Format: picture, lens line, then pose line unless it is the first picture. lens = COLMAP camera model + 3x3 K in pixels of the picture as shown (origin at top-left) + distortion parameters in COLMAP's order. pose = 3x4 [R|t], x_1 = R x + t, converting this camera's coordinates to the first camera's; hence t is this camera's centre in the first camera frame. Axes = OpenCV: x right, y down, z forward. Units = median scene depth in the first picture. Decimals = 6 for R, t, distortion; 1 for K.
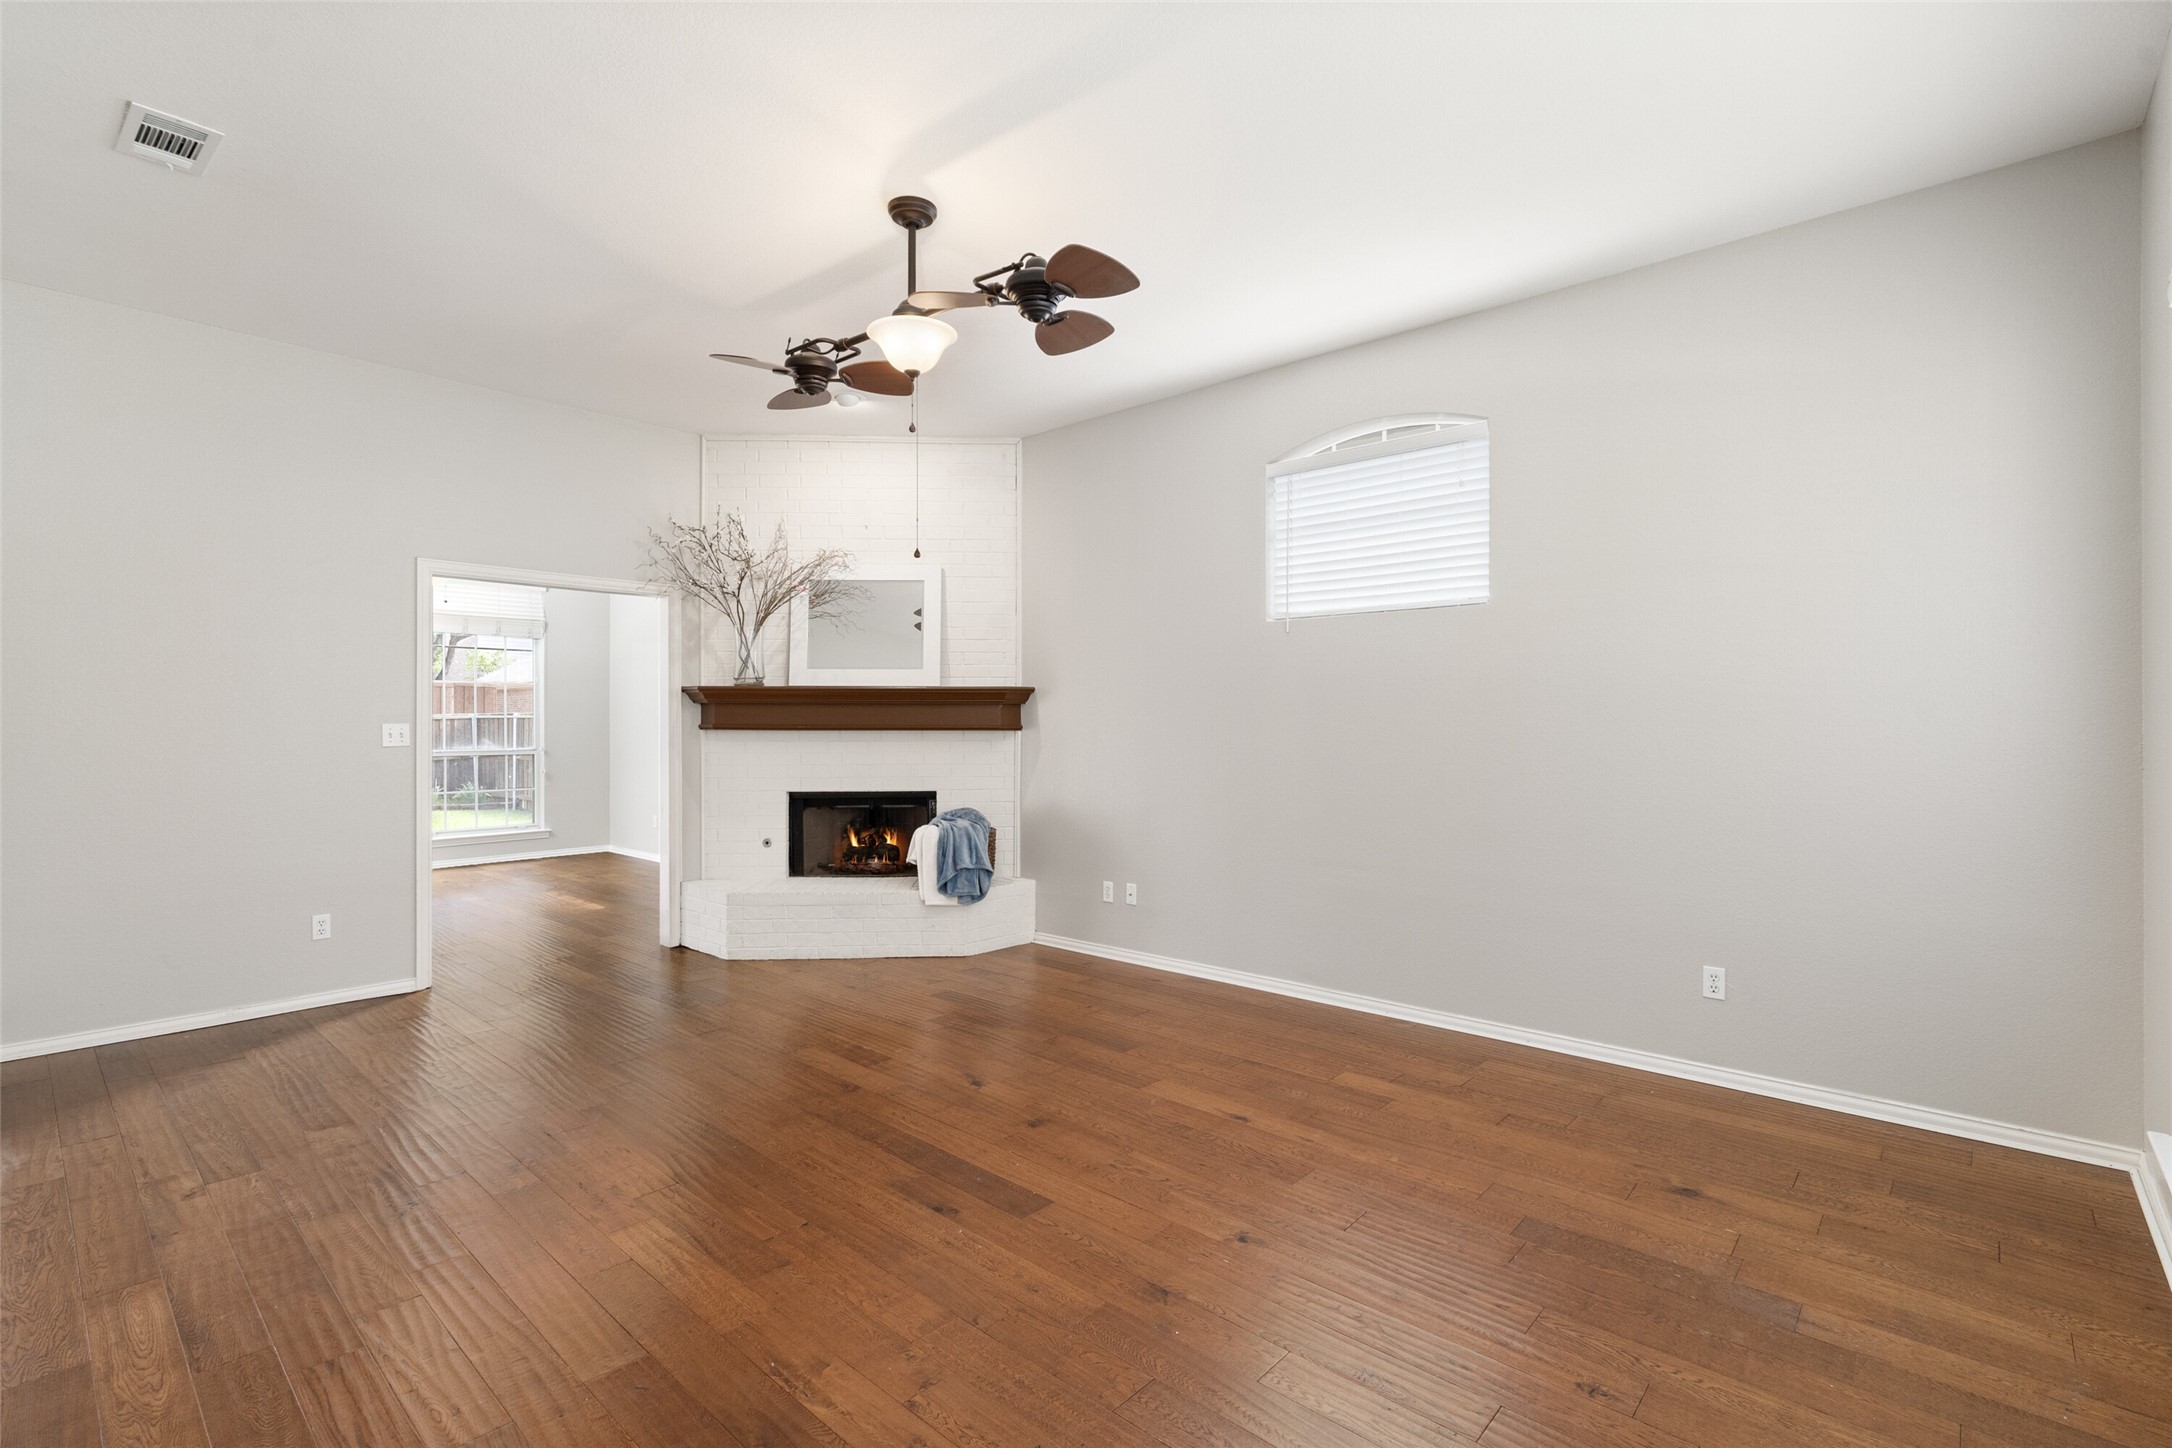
lens RADIAL K [[991.6, 0, 1092.6], [0, 991.6, 718.6], [0, 0, 1]] dist [-0.002358, 0.001277]
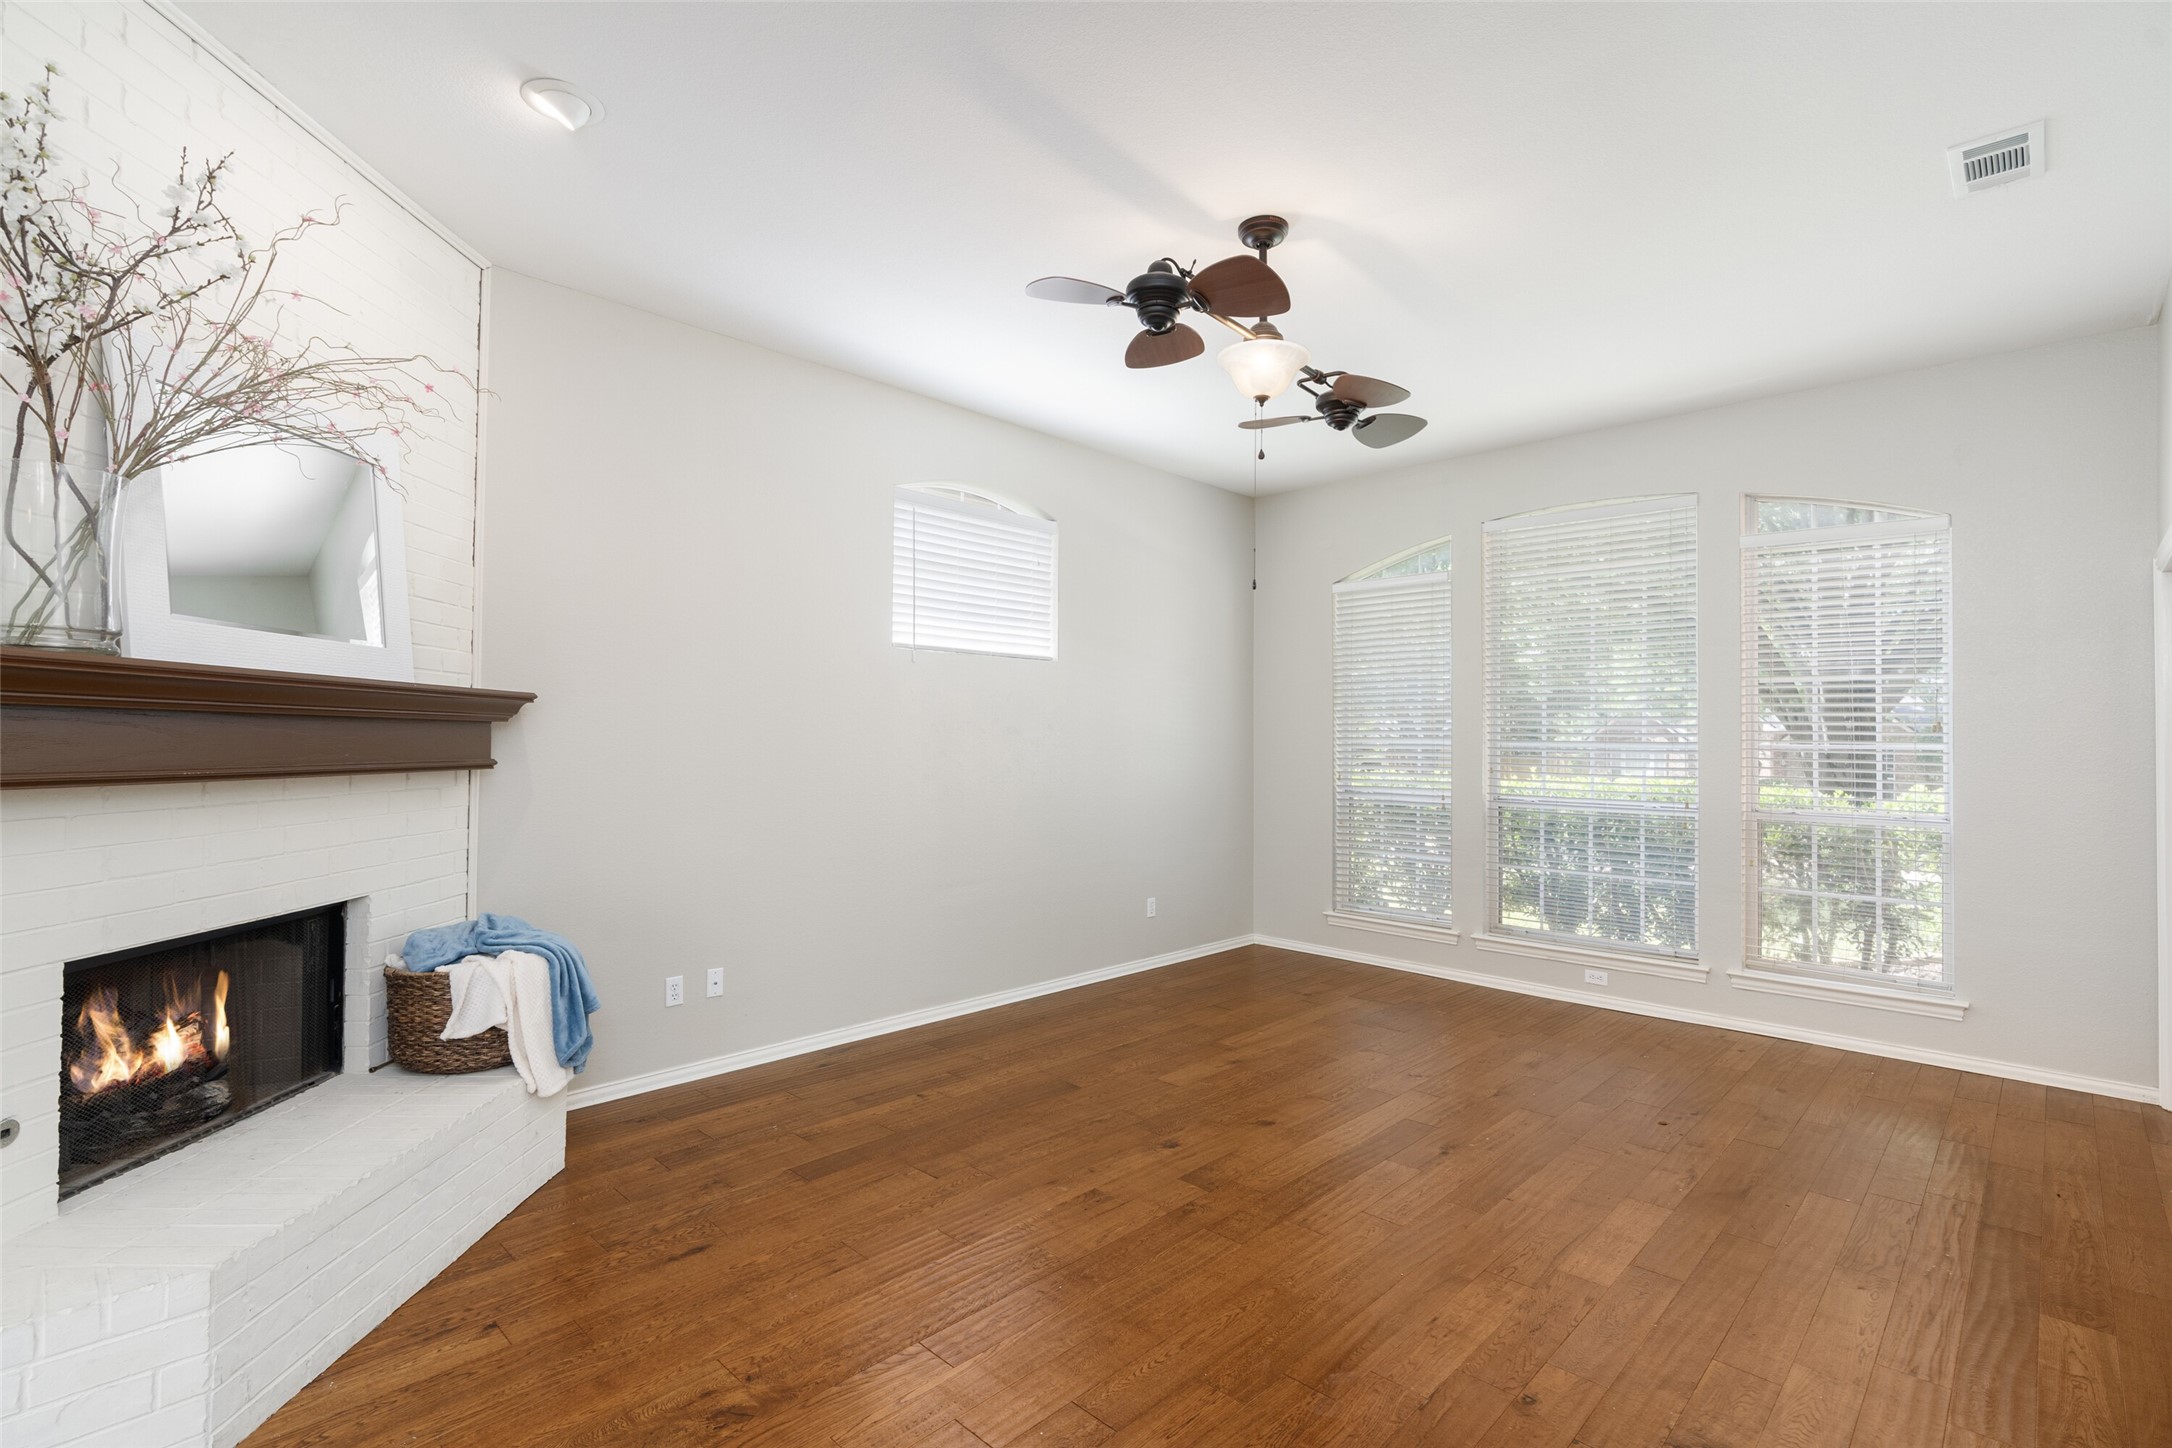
lens RADIAL K [[991.6, 0, 1093.2], [0, 991.6, 735.0], [0, 0, 1]] dist [-0.002358, 0.001277]
pose [[0.036785, 0.007871, 0.999292, -0.782143], [-0.013465, 0.999882, -0.007380, -0.008724], [-0.999232, -0.013184, 0.036887, 0.772323]]
